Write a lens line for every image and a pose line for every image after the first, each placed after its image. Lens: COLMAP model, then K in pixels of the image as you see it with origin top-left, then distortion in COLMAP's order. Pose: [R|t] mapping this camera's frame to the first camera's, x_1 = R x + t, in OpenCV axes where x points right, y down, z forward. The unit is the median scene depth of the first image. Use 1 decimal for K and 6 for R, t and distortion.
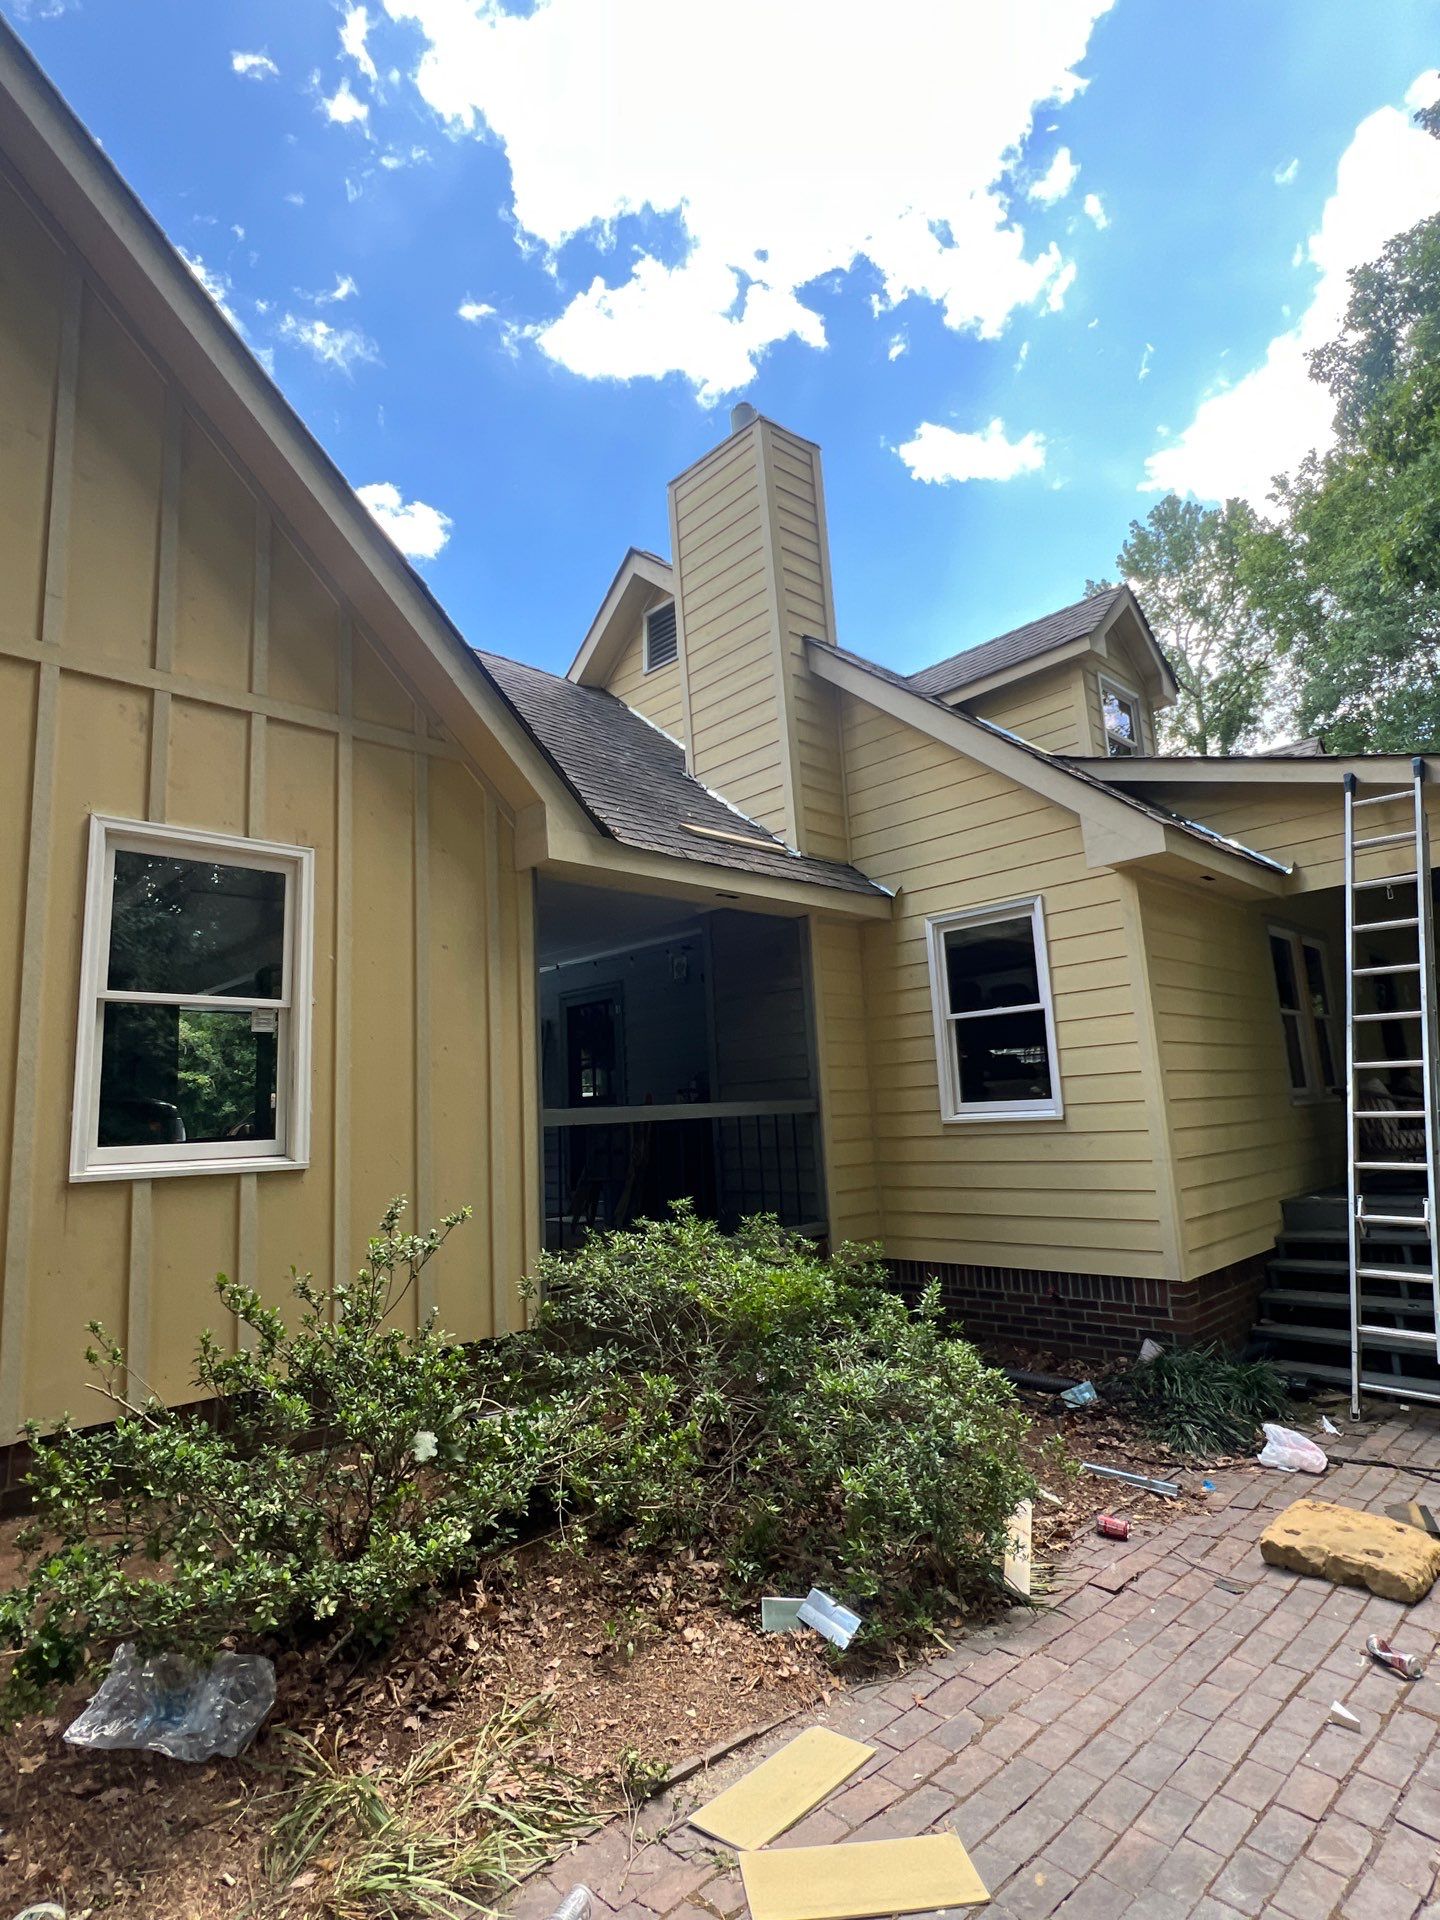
lens RADIAL K [[1003.1, 0, 725.7], [0, 1003.1, 950.7], [0, 0, 1]] dist [0.001135, 0.002600]
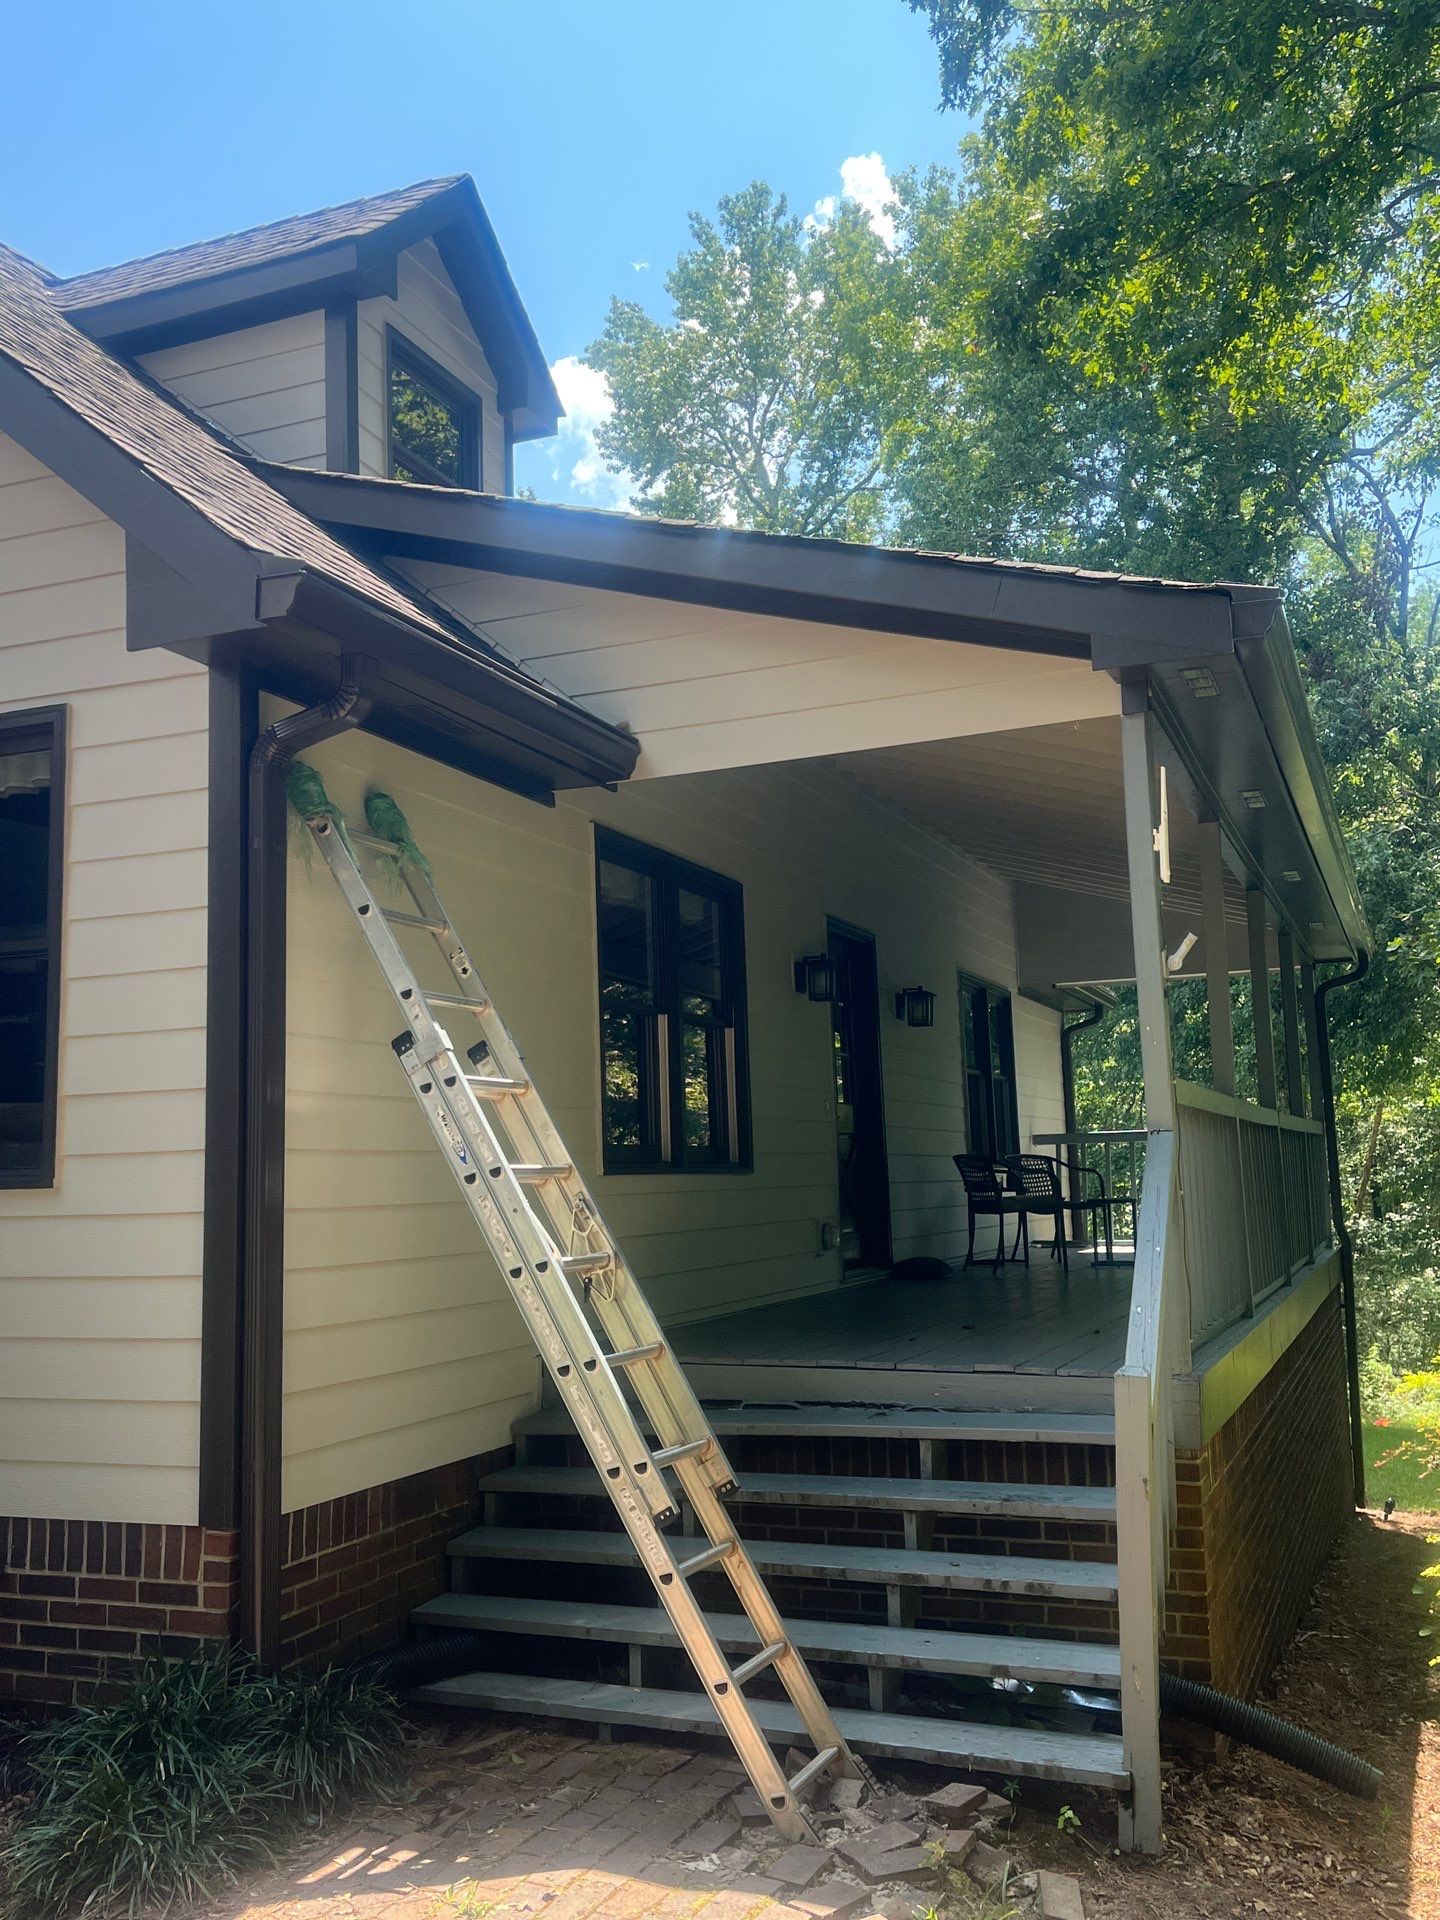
lens RADIAL K [[1776.4, 0, 733.3], [0, 1776.4, 961.6], [0, 0, 1]] dist [0.031341, 0.000000]
pose [[0.913895, 0.077411, 0.398501, 0.553727], [-0.087317, 0.996158, 0.006738, 0.059533], [-0.396448, -0.040954, 0.917143, 0.237645]]
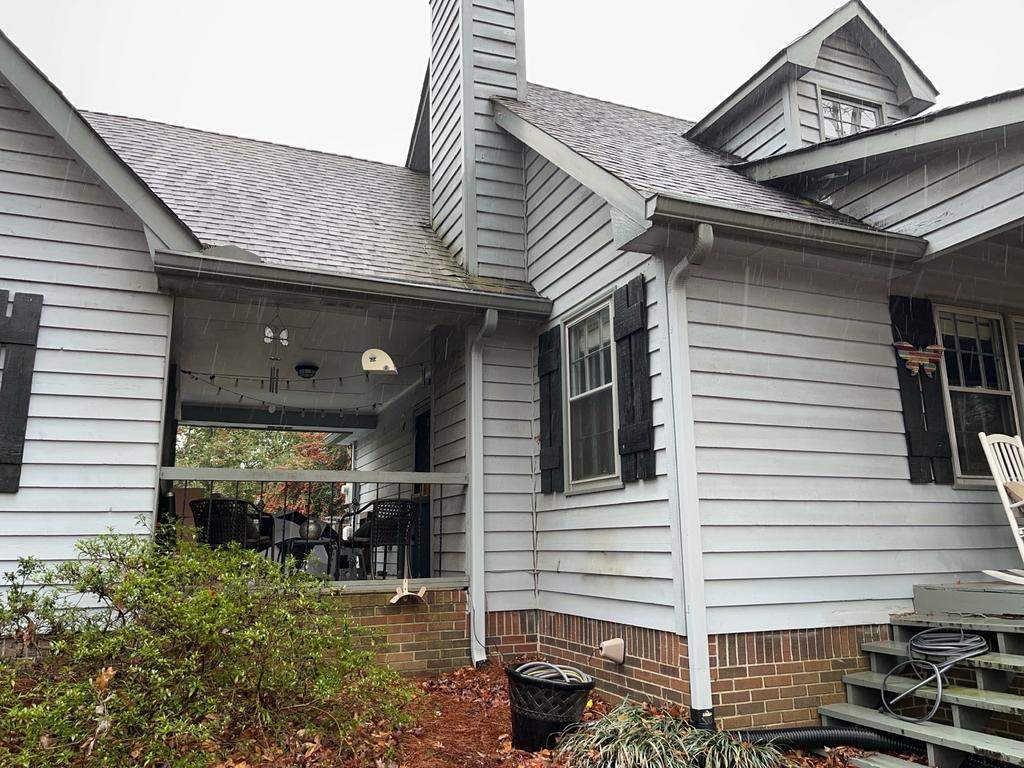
lens RADIAL K [[773.5, 0, 512.4], [0, 773.5, 379.5], [0, 0, 1]] dist [0.030008, -0.036638]
pose [[0.924088, -0.041242, -0.379949, 1.059323], [0.026686, 0.998697, -0.043502, 0.165232], [0.381248, 0.030060, 0.923984, 0.351478]]
